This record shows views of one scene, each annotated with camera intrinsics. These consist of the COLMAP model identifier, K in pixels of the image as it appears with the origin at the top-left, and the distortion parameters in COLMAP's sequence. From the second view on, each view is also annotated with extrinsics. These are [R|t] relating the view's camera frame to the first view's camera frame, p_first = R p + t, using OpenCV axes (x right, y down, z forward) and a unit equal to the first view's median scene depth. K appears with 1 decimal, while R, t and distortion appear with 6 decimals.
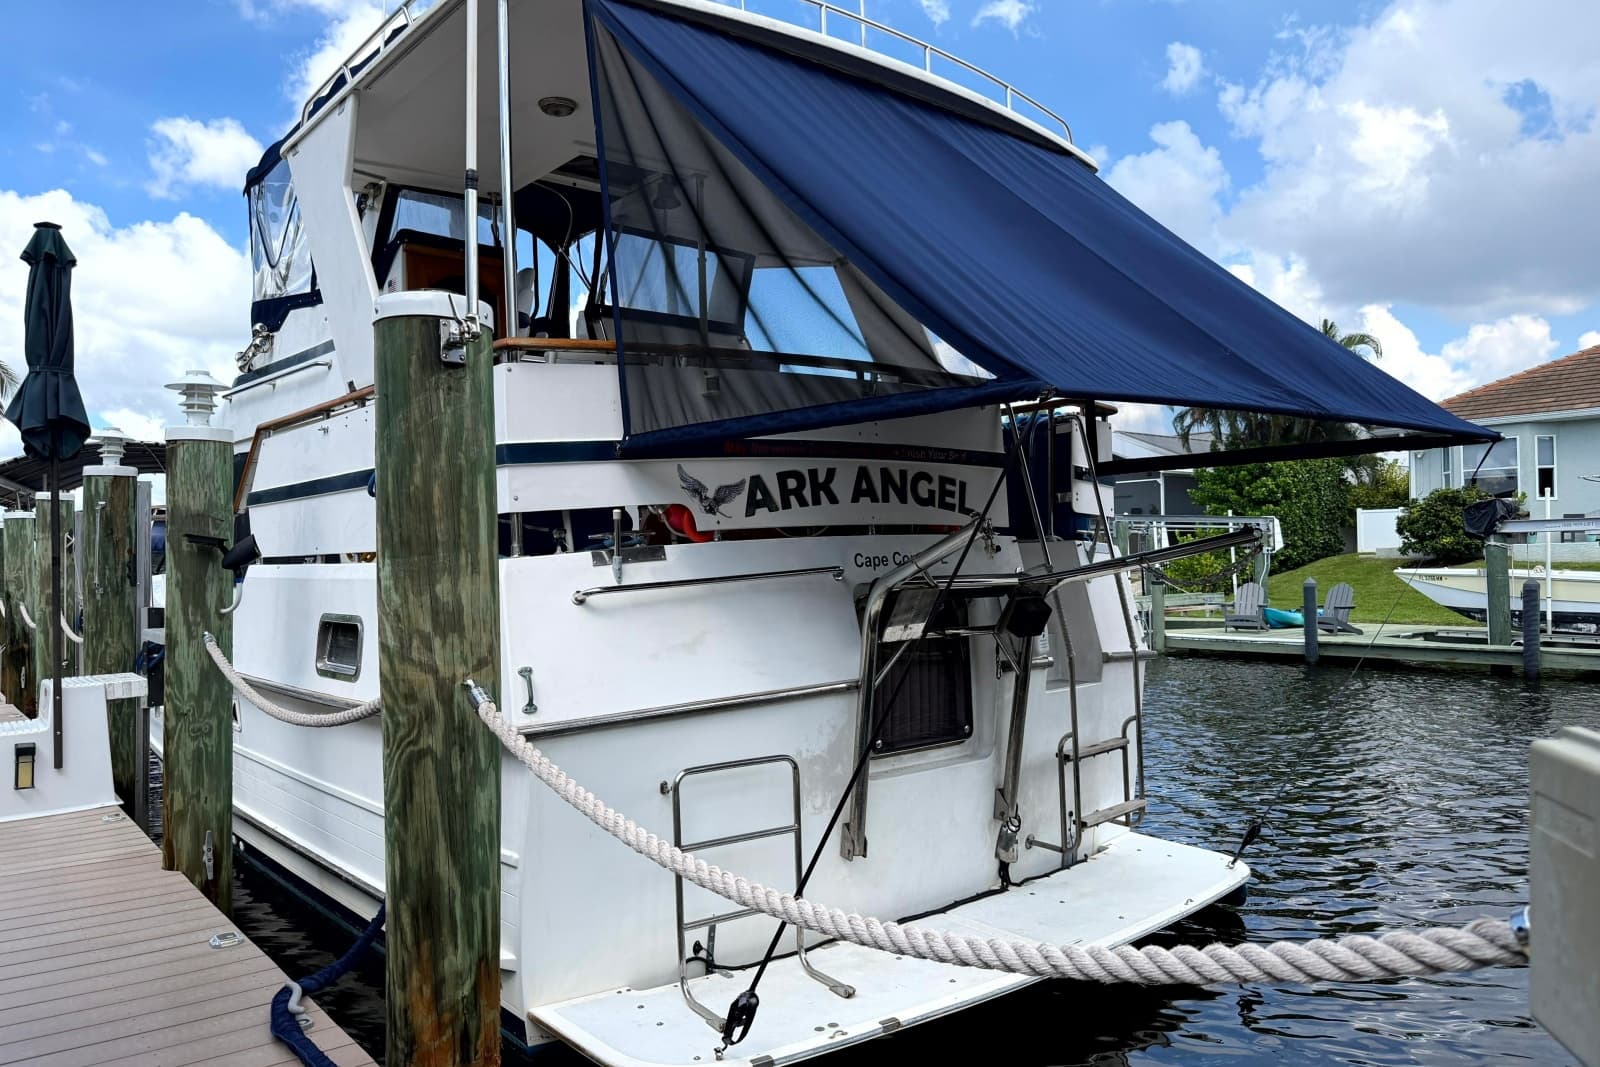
lens RADIAL K [[1096.5, 0, 800.0], [0, 1096.5, 533.5], [0, 0, 1]] dist [0.160670, -0.341152]
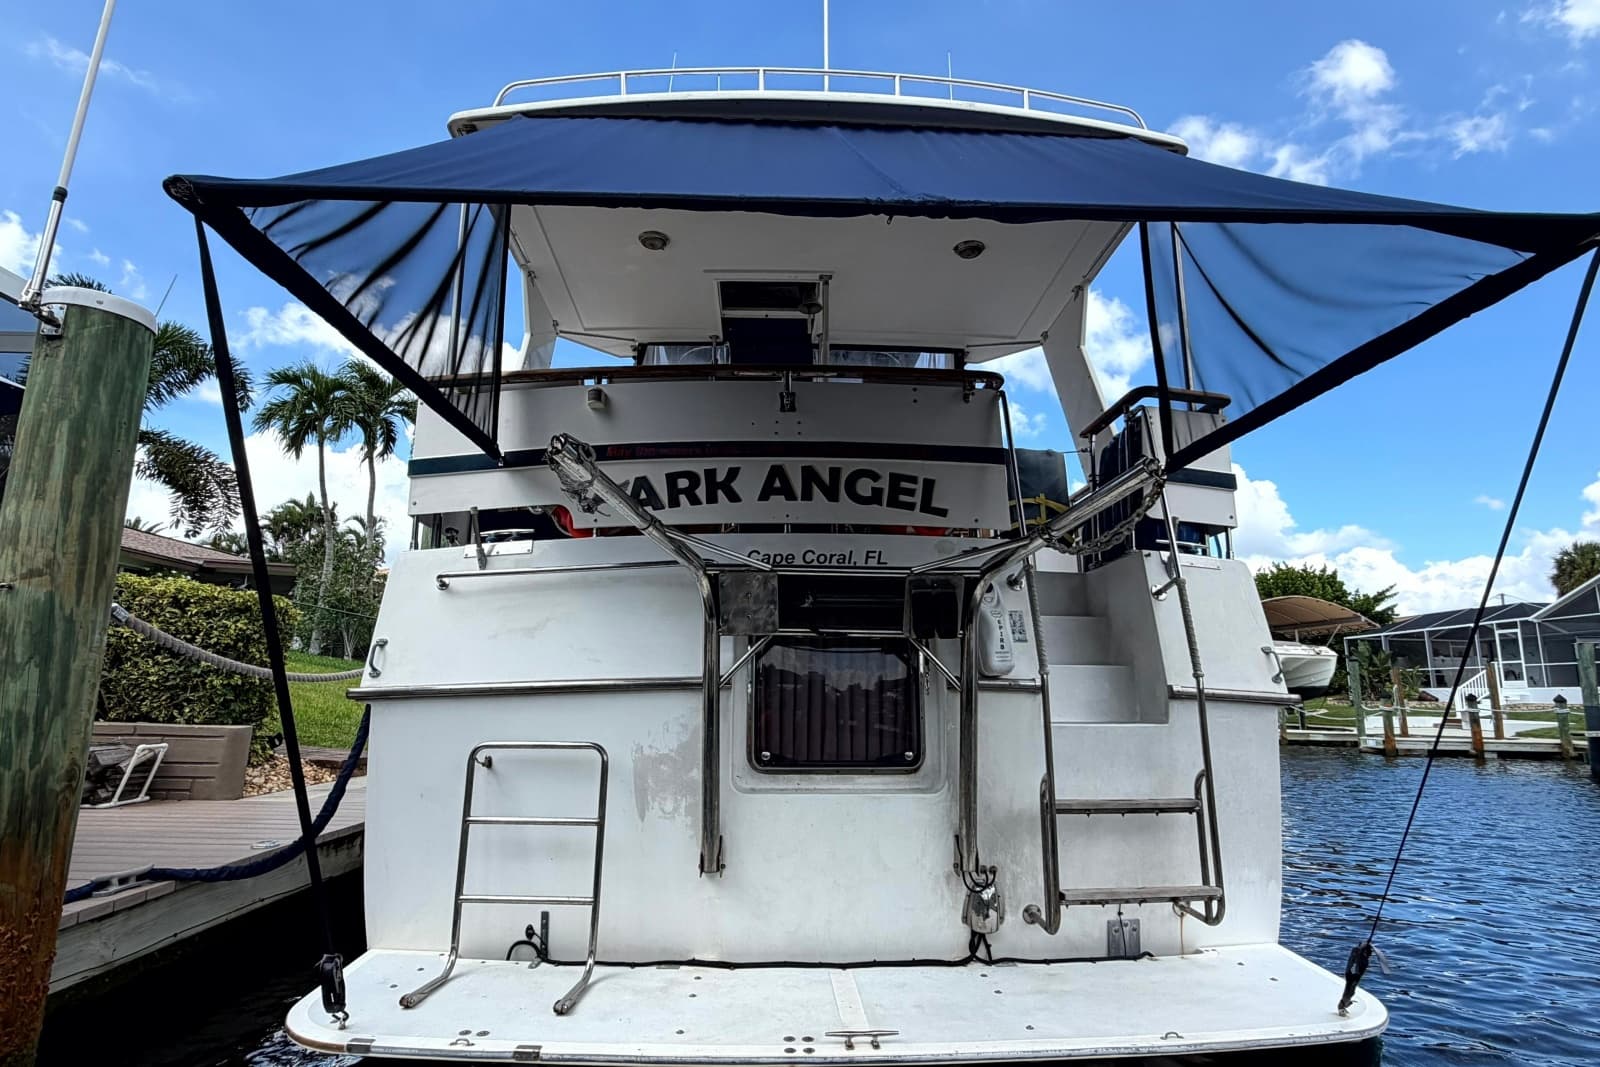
lens RADIAL K [[807.0, 0, 800.2], [0, 807.0, 545.2], [0, 0, 1]] dist [-0.001233, -0.000722]
pose [[0.799232, -0.086905, -0.594706, 0.529147], [-0.008584, 0.987739, -0.155876, 0.129196], [0.600961, 0.129686, 0.788687, 0.493323]]
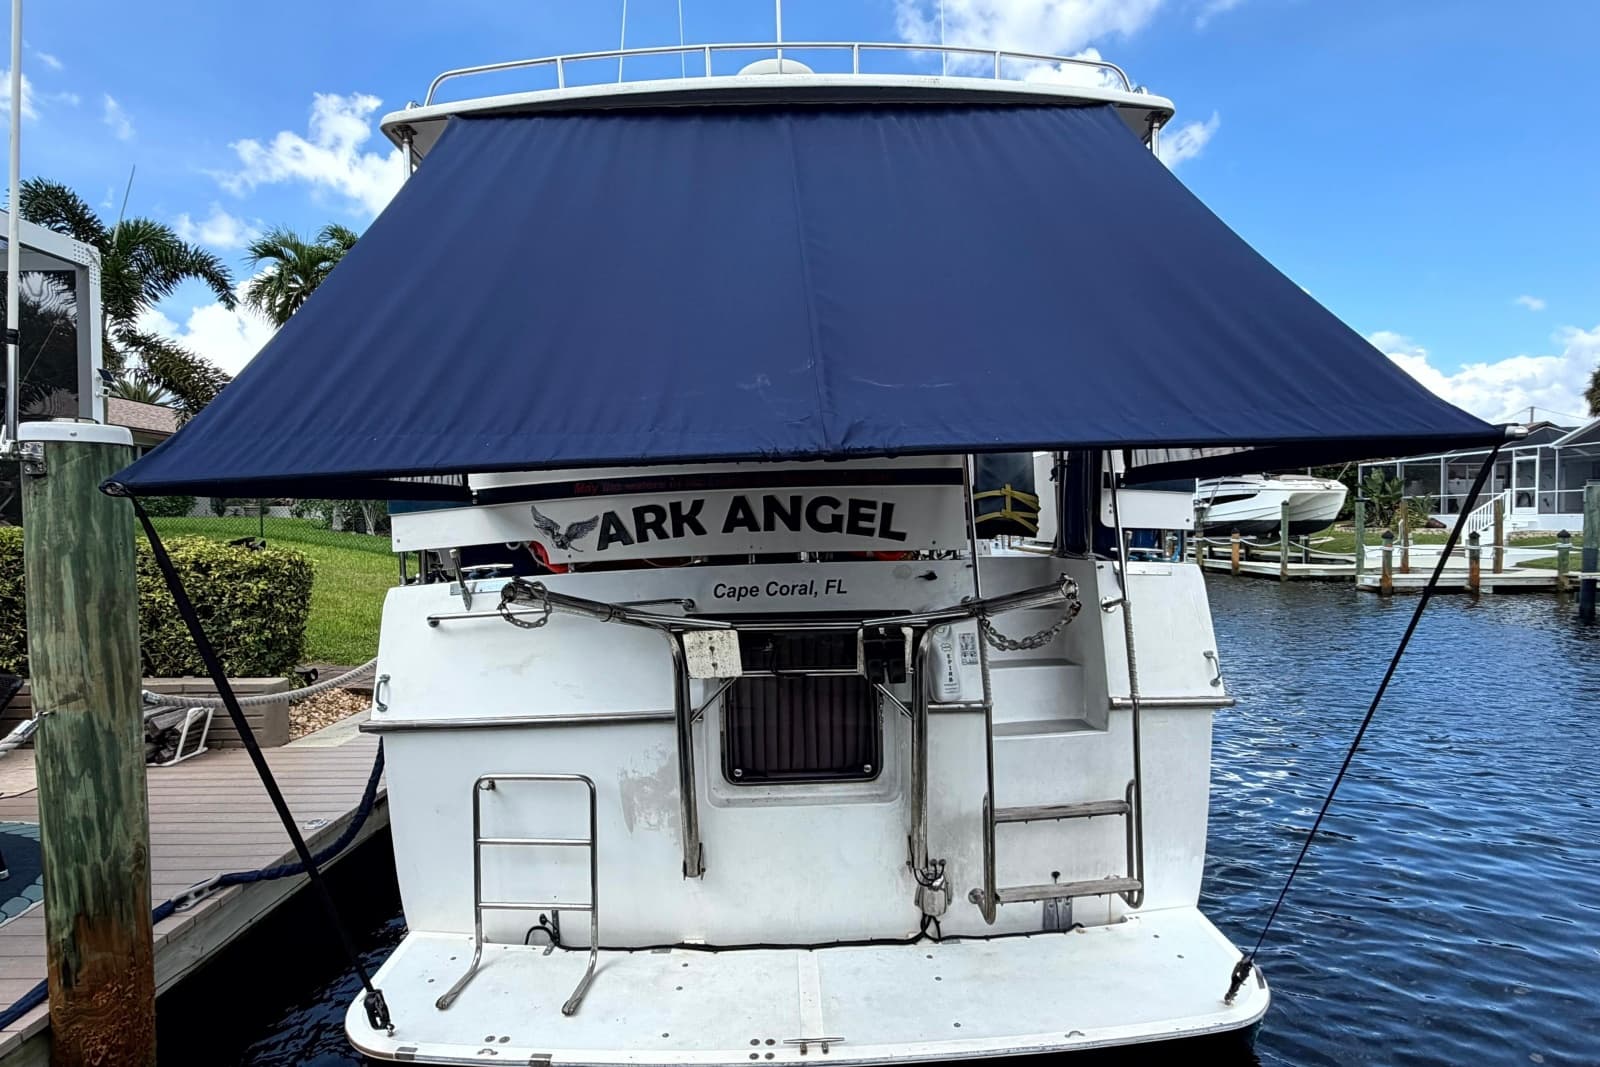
lens RADIAL K [[808.1, 0, 790.0], [0, 808.1, 538.0], [0, 0, 1]] dist [-0.009254, 0.000592]
pose [[0.780138, 0.015483, -0.625416, 0.596111], [0.021445, 0.998444, 0.051468, -0.064218], [0.625240, -0.053564, 0.778592, 0.487899]]
